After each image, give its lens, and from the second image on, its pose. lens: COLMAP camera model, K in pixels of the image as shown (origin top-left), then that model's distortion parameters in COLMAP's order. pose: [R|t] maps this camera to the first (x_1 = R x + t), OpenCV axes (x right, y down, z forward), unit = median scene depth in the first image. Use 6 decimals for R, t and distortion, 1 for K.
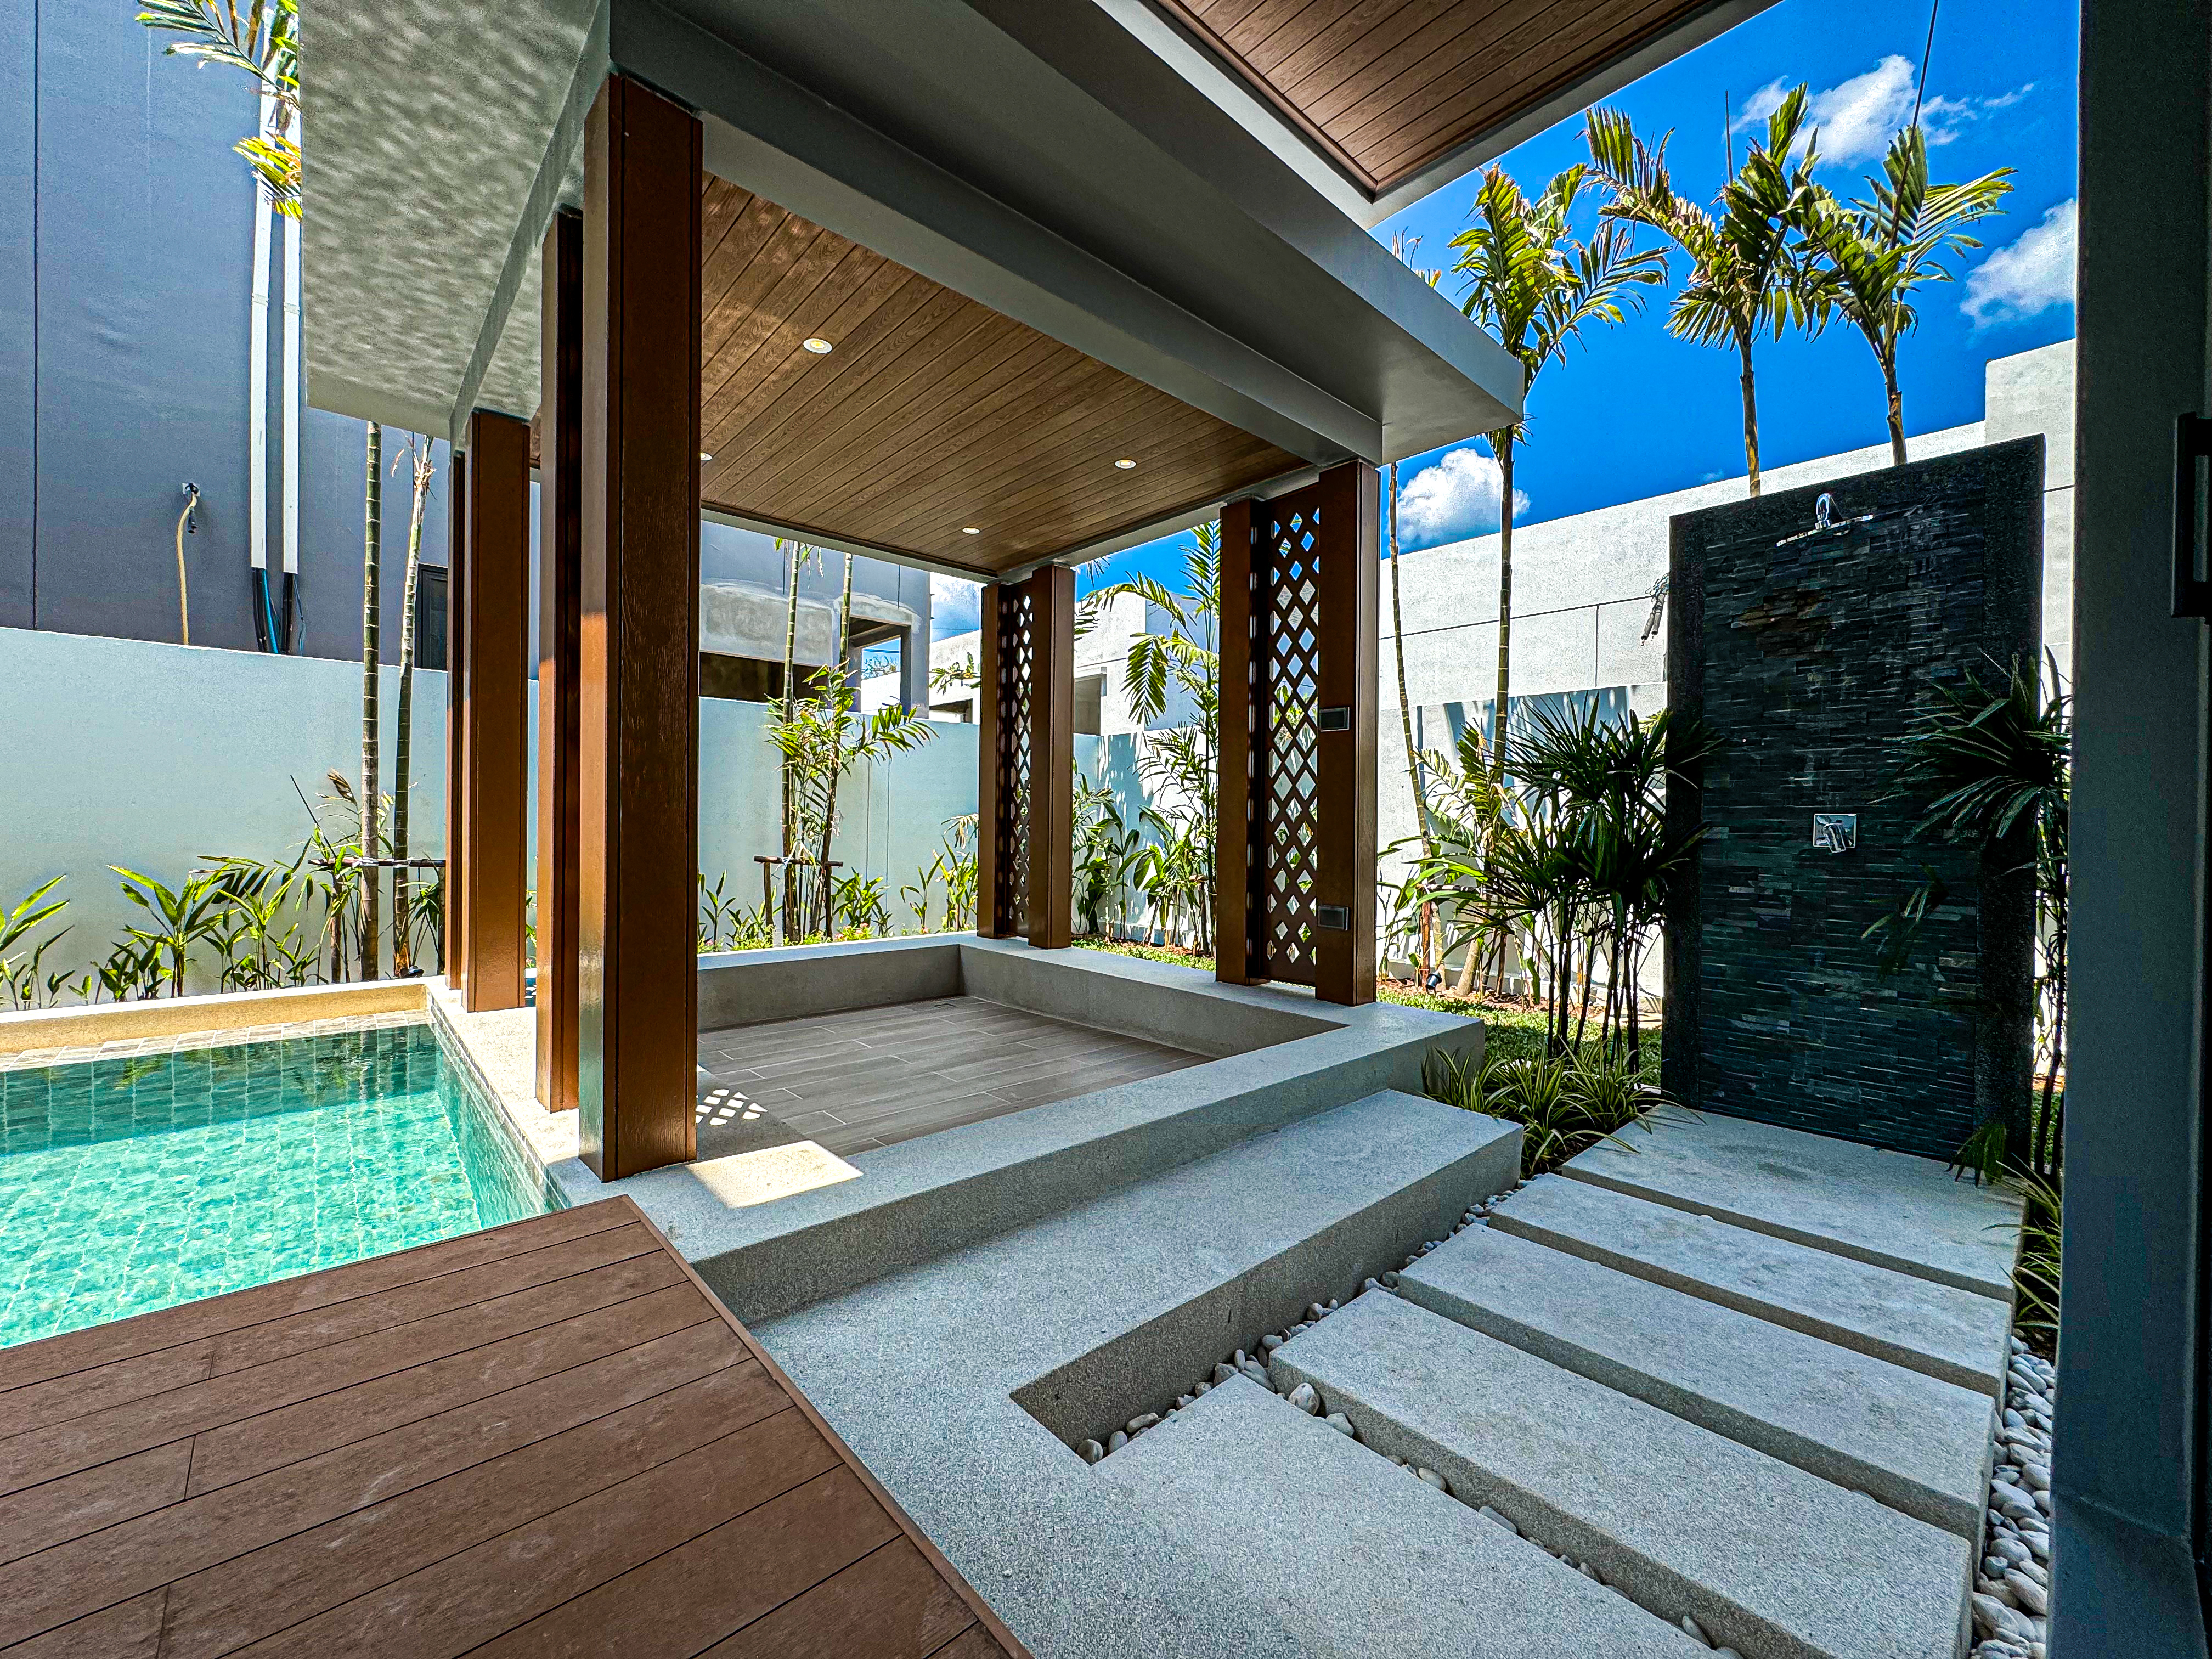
lens RADIAL K [[880.7, 0, 1101.3], [0, 880.7, 824.9], [0, 0, 1]] dist [-0.002575, -0.000193]
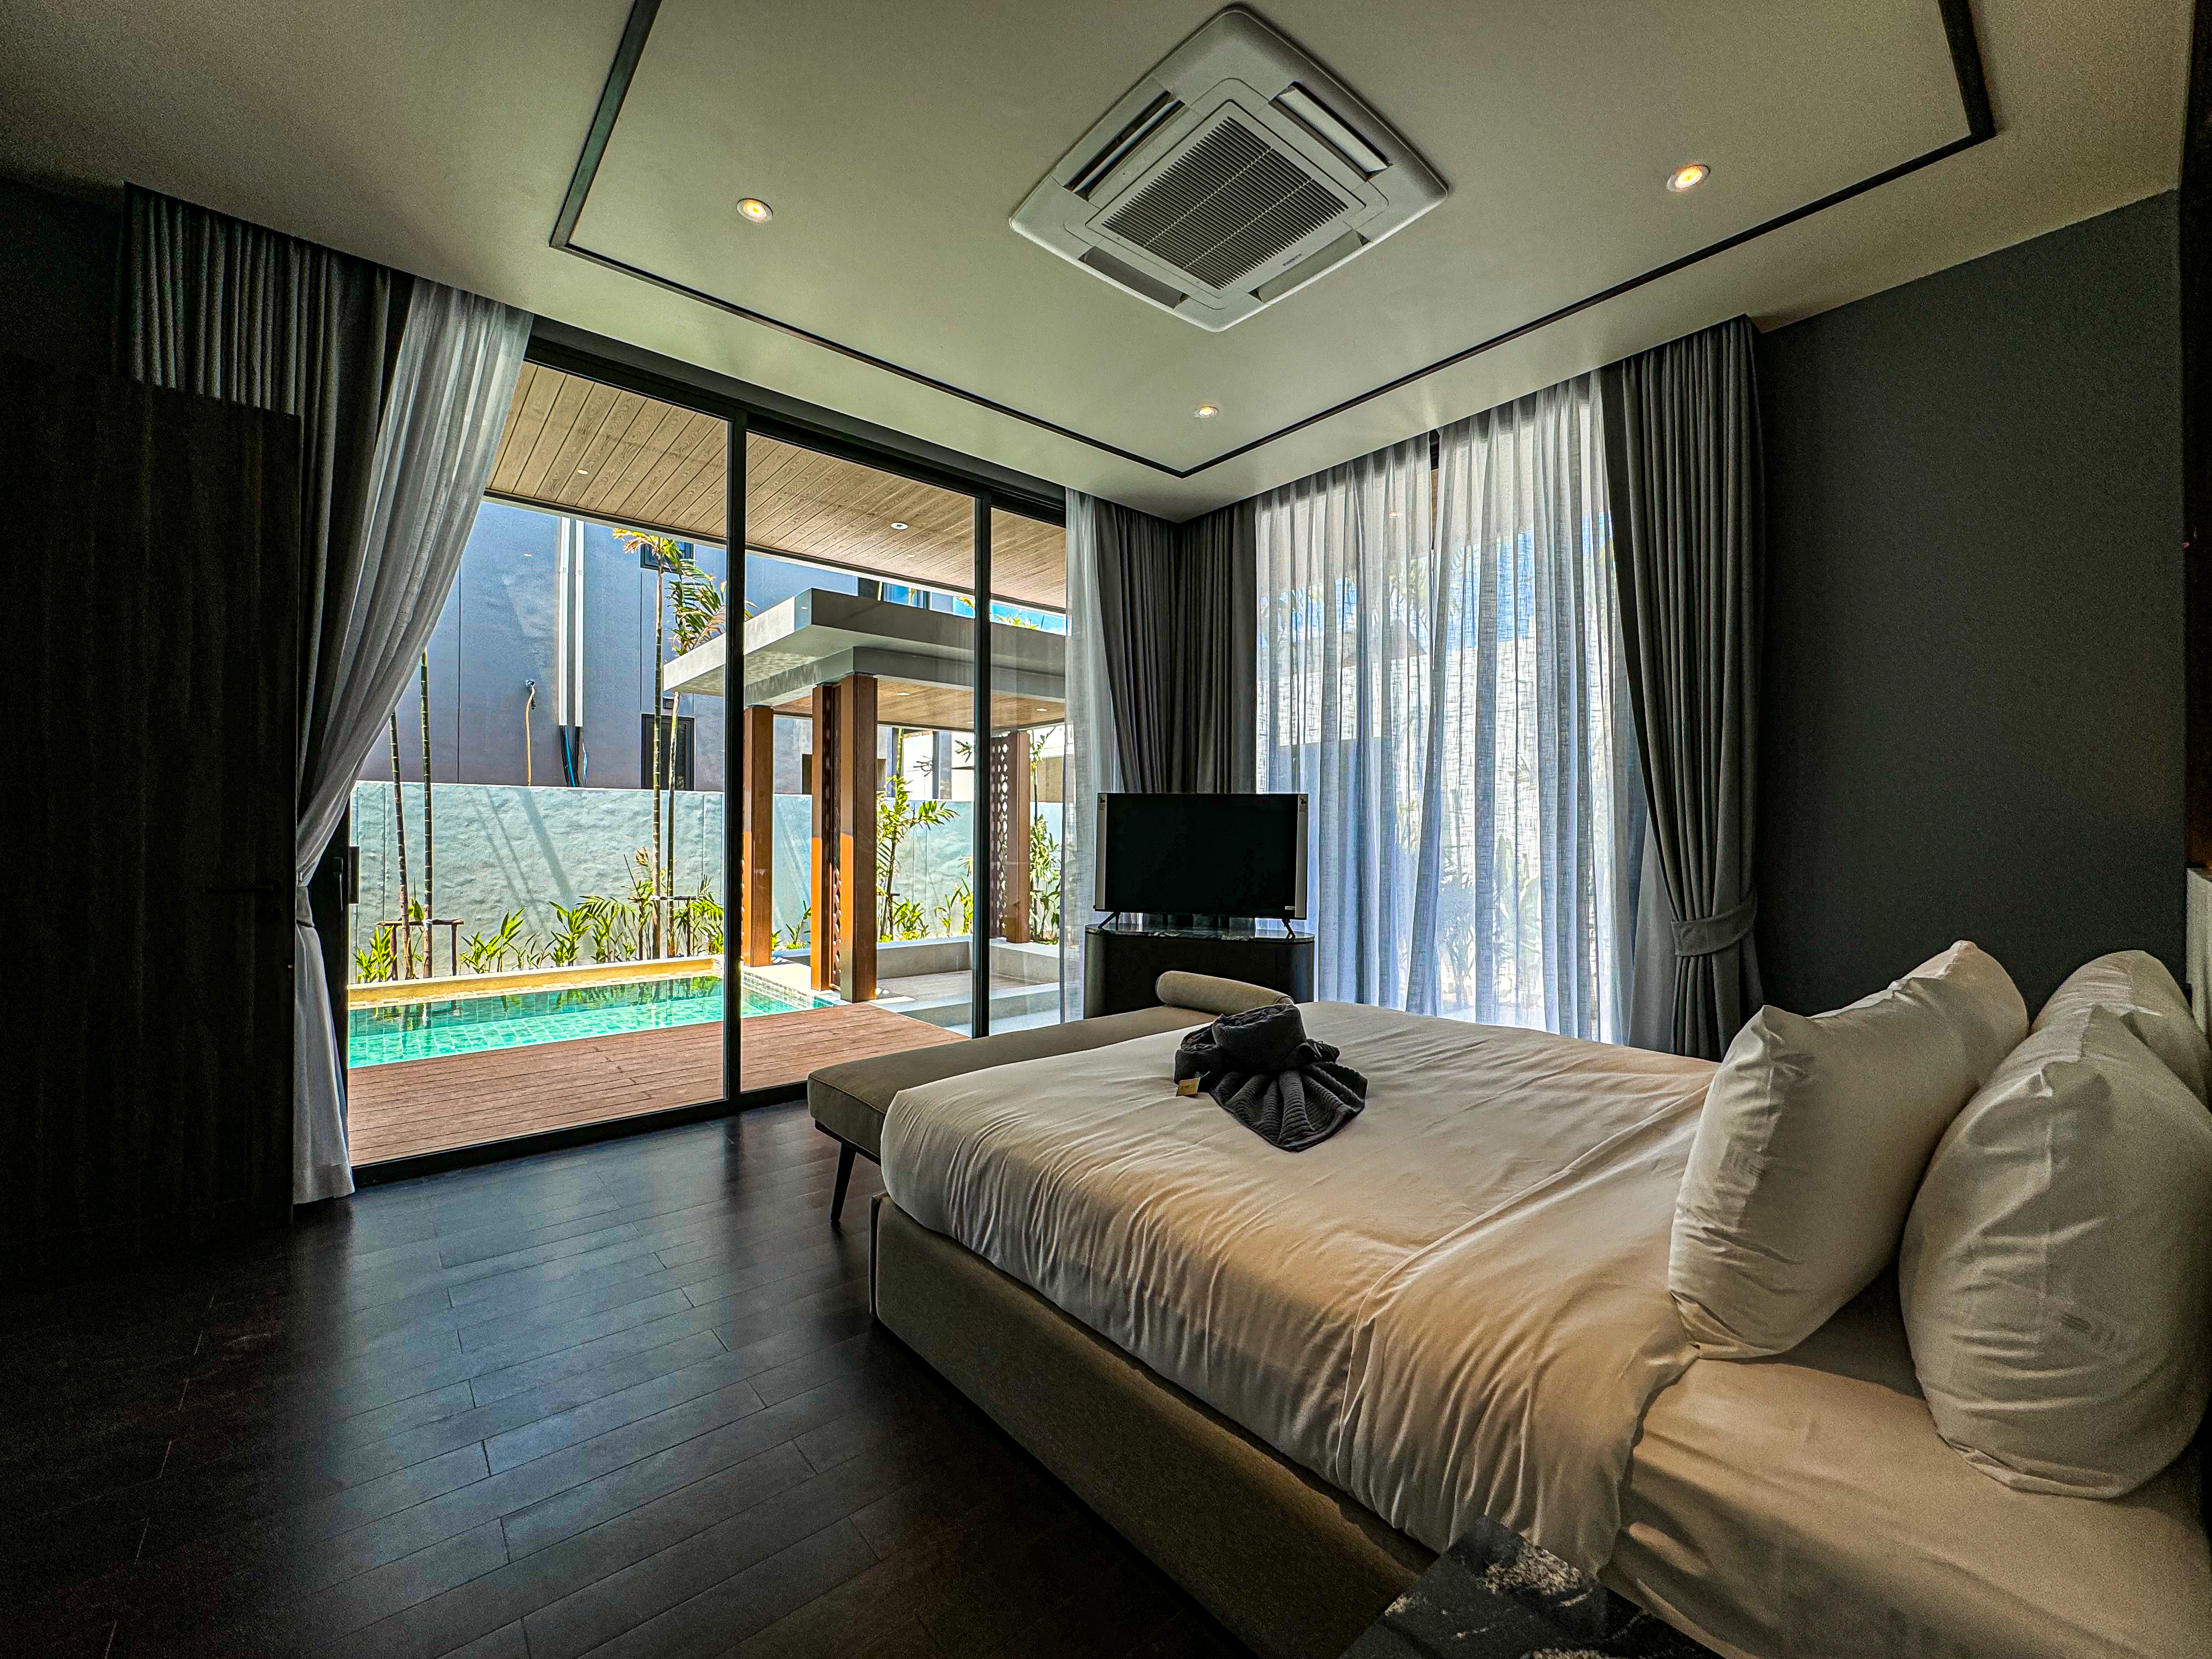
lens RADIAL K [[880.7, 0, 1104.2], [0, 880.7, 831.0], [0, 0, 1]] dist [-0.002575, -0.000193]
pose [[0.999778, -0.005246, -0.020406, 0.131520], [0.005074, 0.999951, -0.008448, -0.061912], [0.020449, 0.008342, 0.999756, -0.672365]]
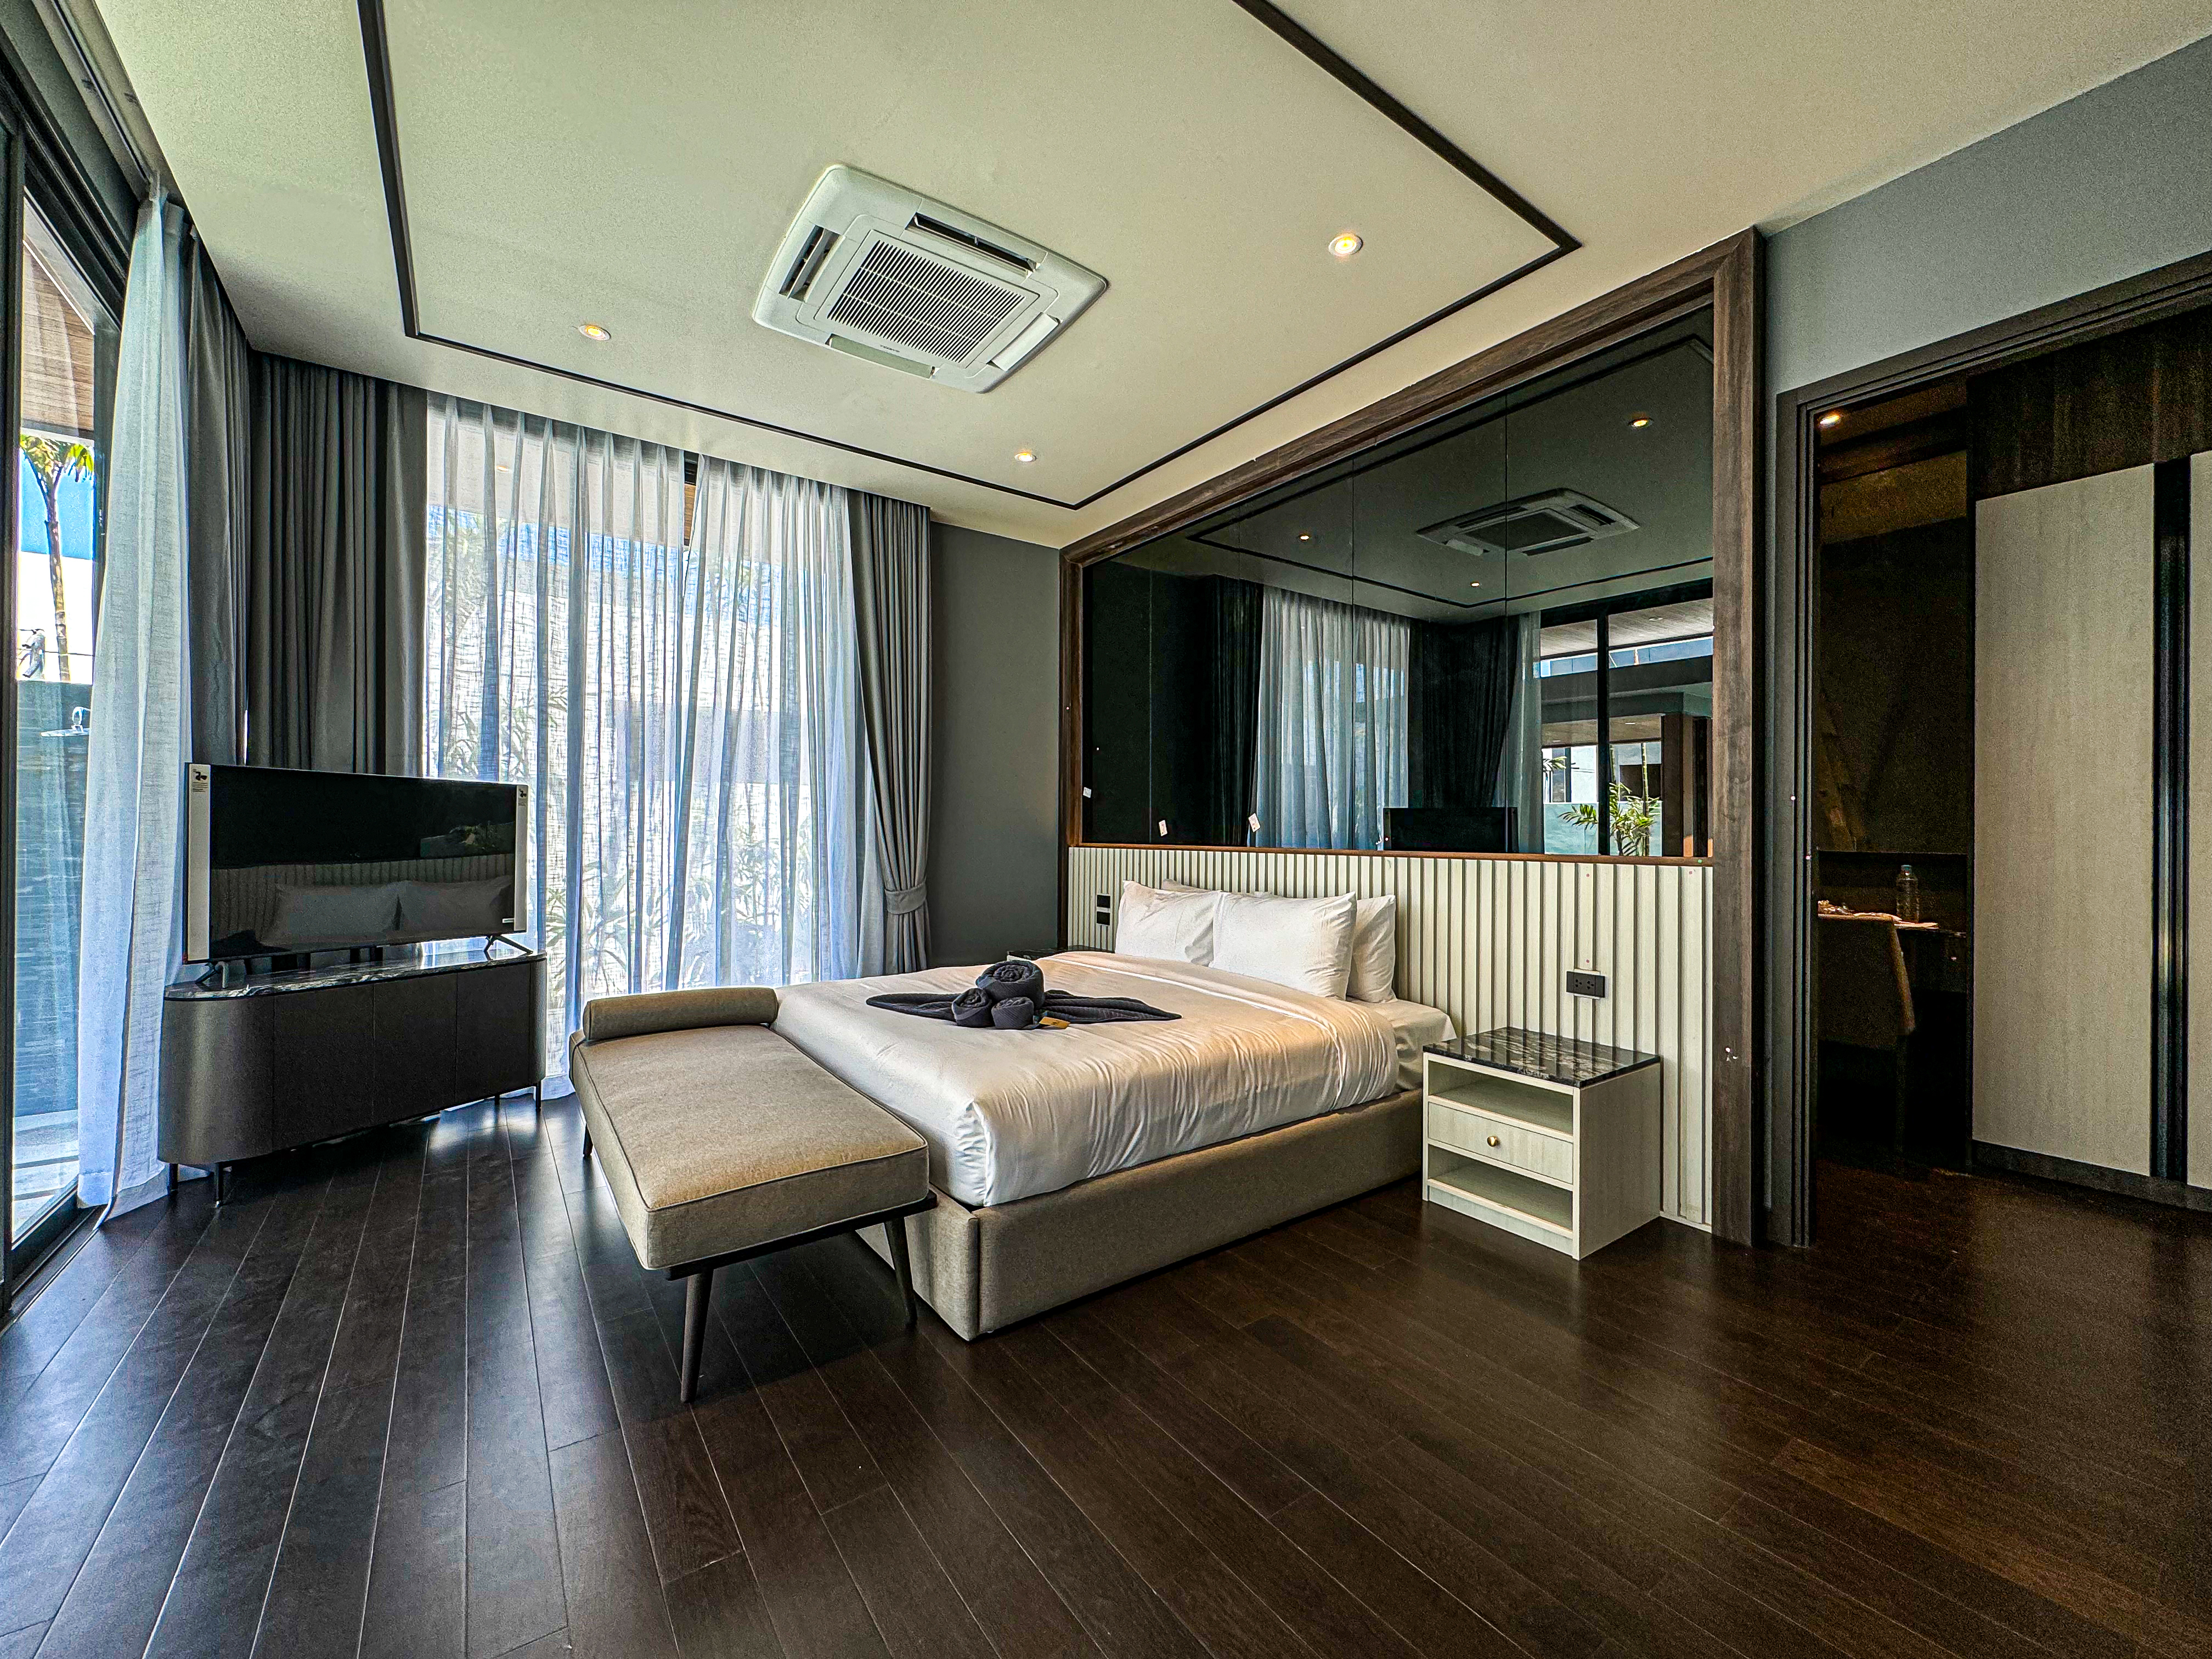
lens RADIAL K [[880.7, 0, 1098.2], [0, 880.7, 832.0], [0, 0, 1]] dist [-0.002575, -0.000193]
pose [[0.117661, -0.006313, 0.993034, -0.234360], [0.000076, 0.999980, 0.006349, -0.067715], [-0.993054, -0.000671, 0.117659, -0.447629]]
